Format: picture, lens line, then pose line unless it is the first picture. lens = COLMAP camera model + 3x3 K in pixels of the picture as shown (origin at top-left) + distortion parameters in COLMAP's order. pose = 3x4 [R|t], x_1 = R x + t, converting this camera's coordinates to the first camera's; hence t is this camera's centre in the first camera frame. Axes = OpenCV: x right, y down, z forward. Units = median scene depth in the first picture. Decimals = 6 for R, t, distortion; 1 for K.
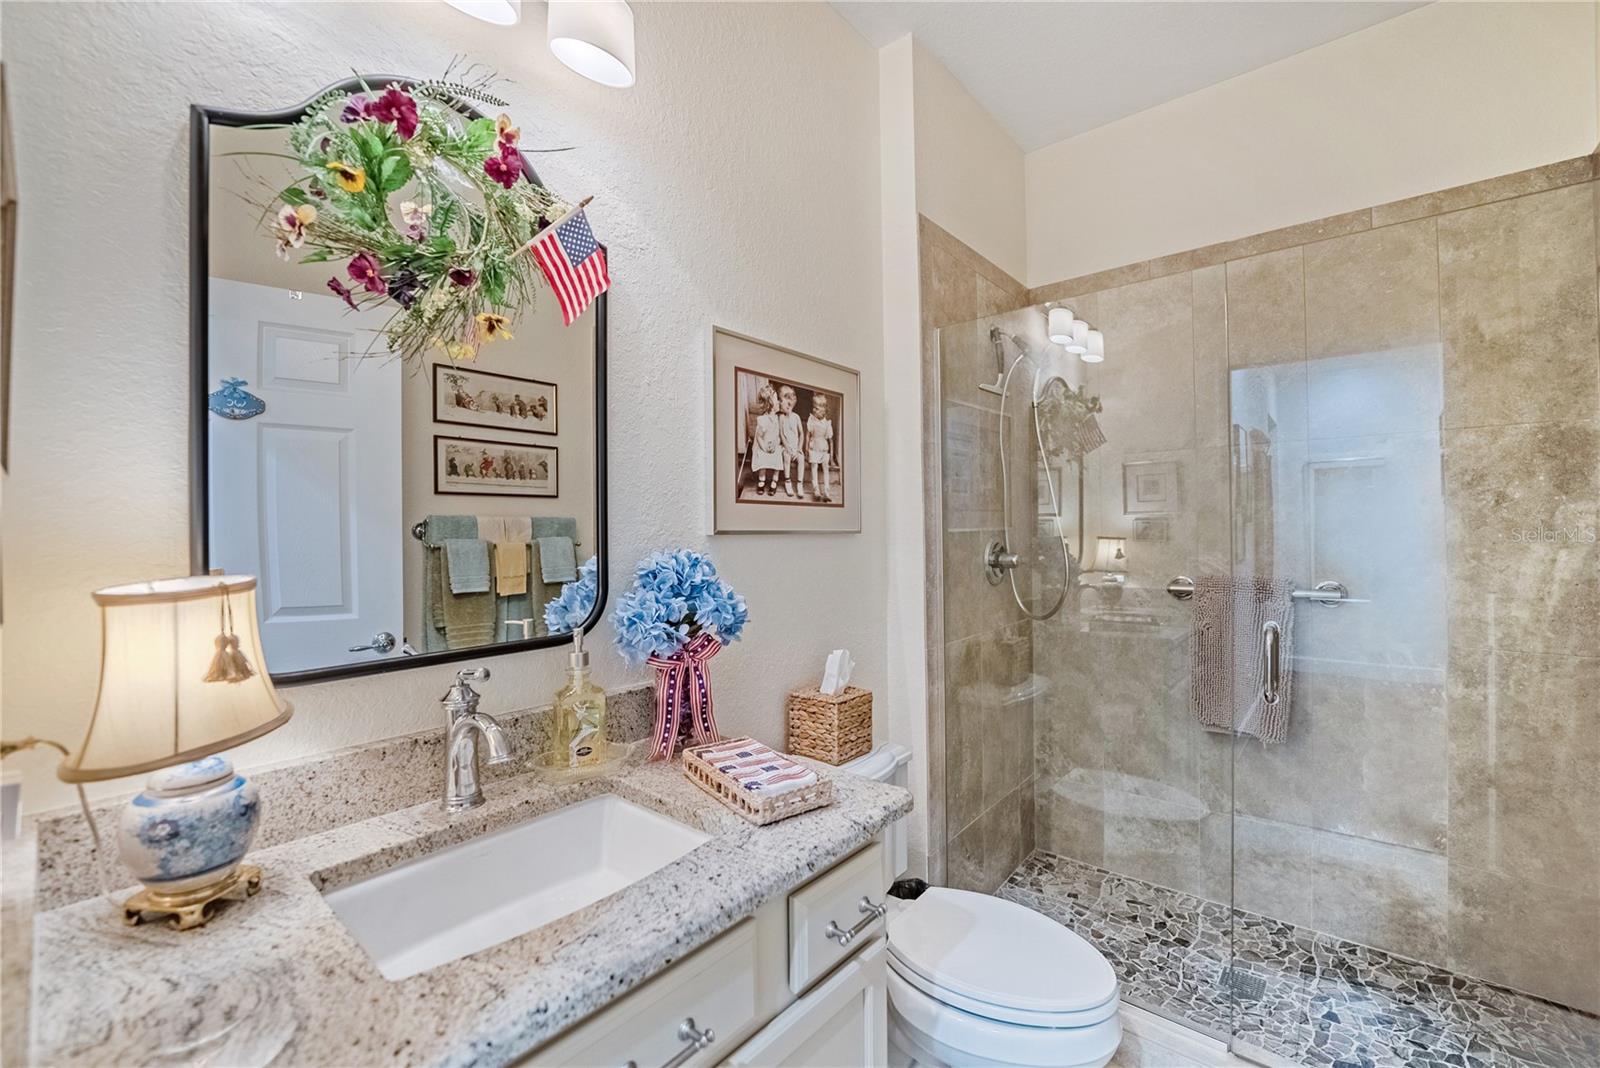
lens RADIAL K [[673.5, 0, 848.9], [0, 673.5, 515.5], [0, 0, 1]] dist [-0.027571, 0.003513]
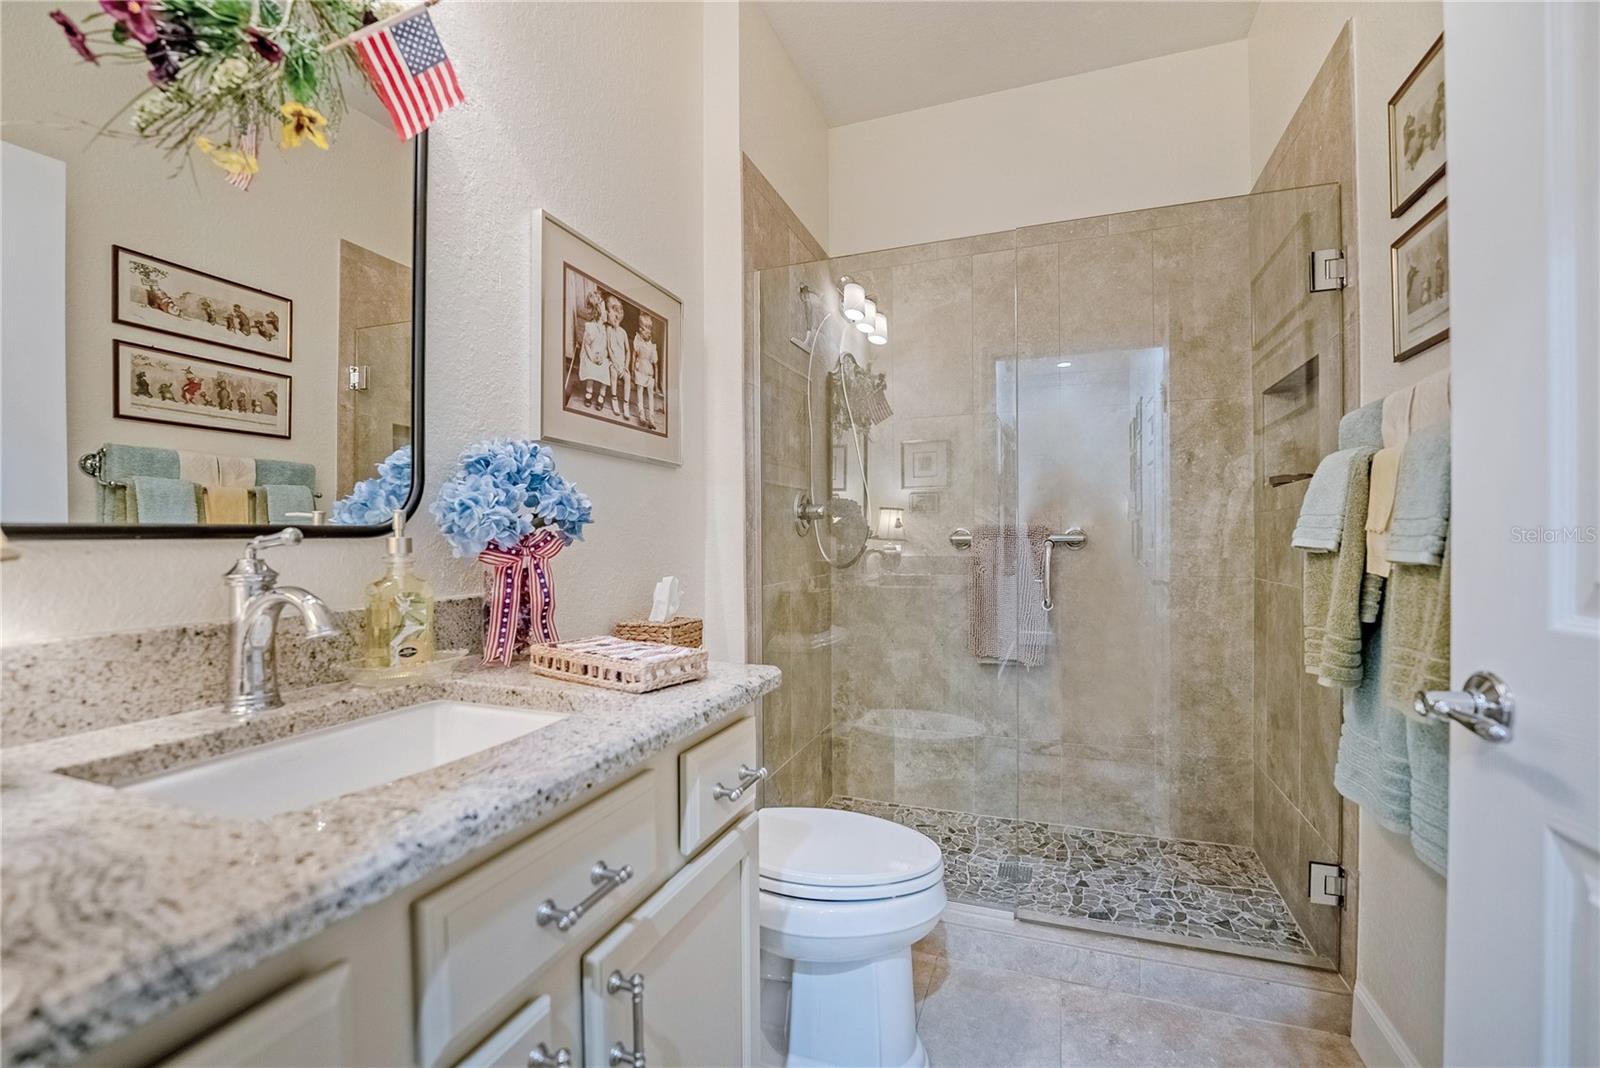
lens RADIAL K [[673.5, 0, 834.8], [0, 673.5, 541.8], [0, 0, 1]] dist [-0.027571, 0.003513]
pose [[0.941799, -0.003516, 0.336158, -0.108102], [0.001049, 0.999971, 0.007520, 0.133350], [-0.336175, -0.006730, 0.941775, 0.002983]]
